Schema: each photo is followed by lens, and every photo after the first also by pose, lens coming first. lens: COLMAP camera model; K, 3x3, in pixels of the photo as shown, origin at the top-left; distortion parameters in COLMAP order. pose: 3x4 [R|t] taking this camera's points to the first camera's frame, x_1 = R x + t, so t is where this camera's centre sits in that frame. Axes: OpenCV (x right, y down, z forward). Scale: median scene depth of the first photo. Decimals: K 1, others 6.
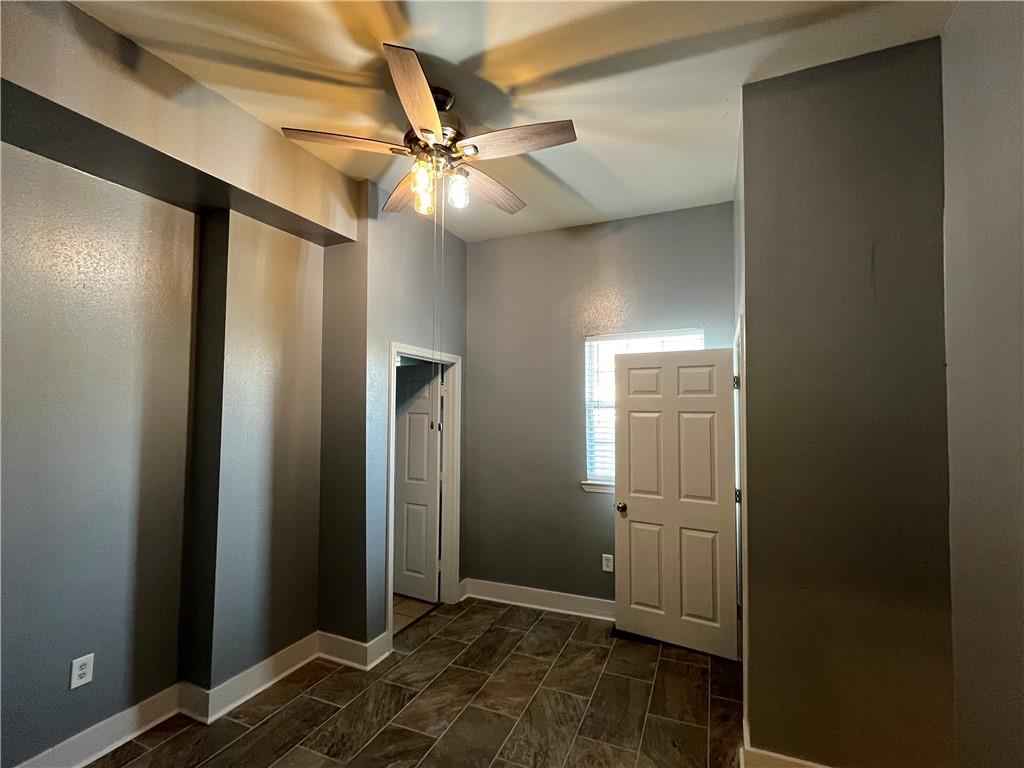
lens RADIAL K [[462.1, 0, 504.6], [0, 462.1, 378.7], [0, 0, 1]] dist [0.005444, 0.000183]
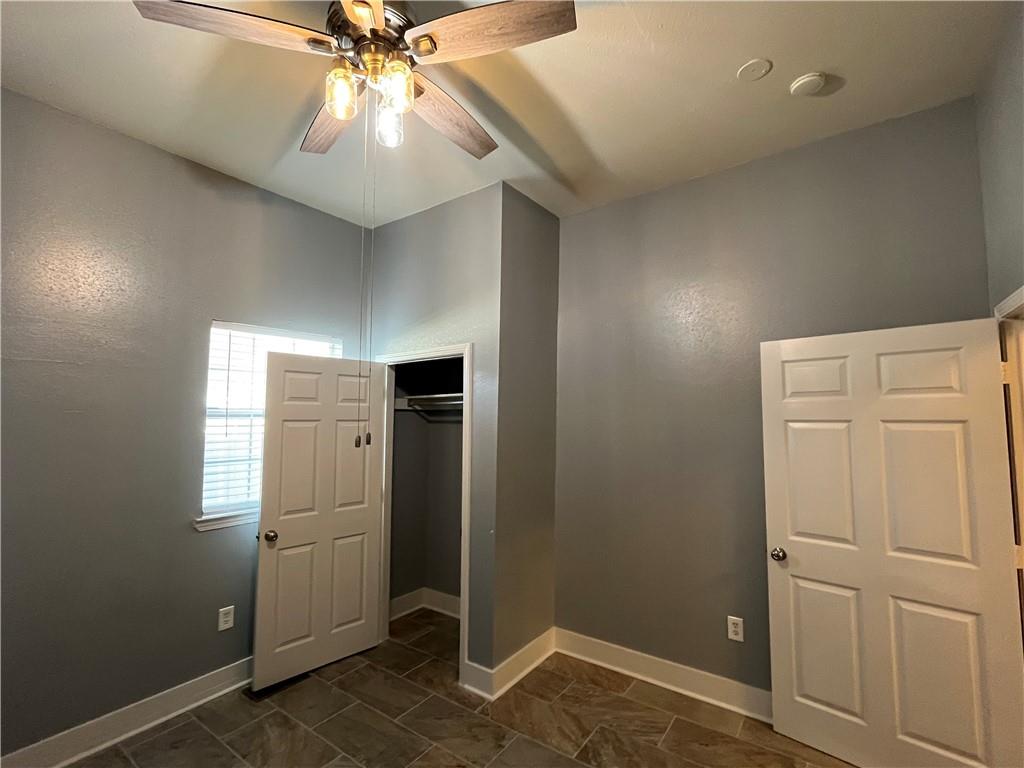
lens RADIAL K [[462.1, 0, 518.6], [0, 462.1, 380.2], [0, 0, 1]] dist [0.005444, 0.000183]
pose [[0.222925, 0.079213, 0.971612, -0.483426], [-0.057932, 0.996008, -0.067910, 0.030036], [-0.973113, -0.041148, 0.226624, 0.393175]]
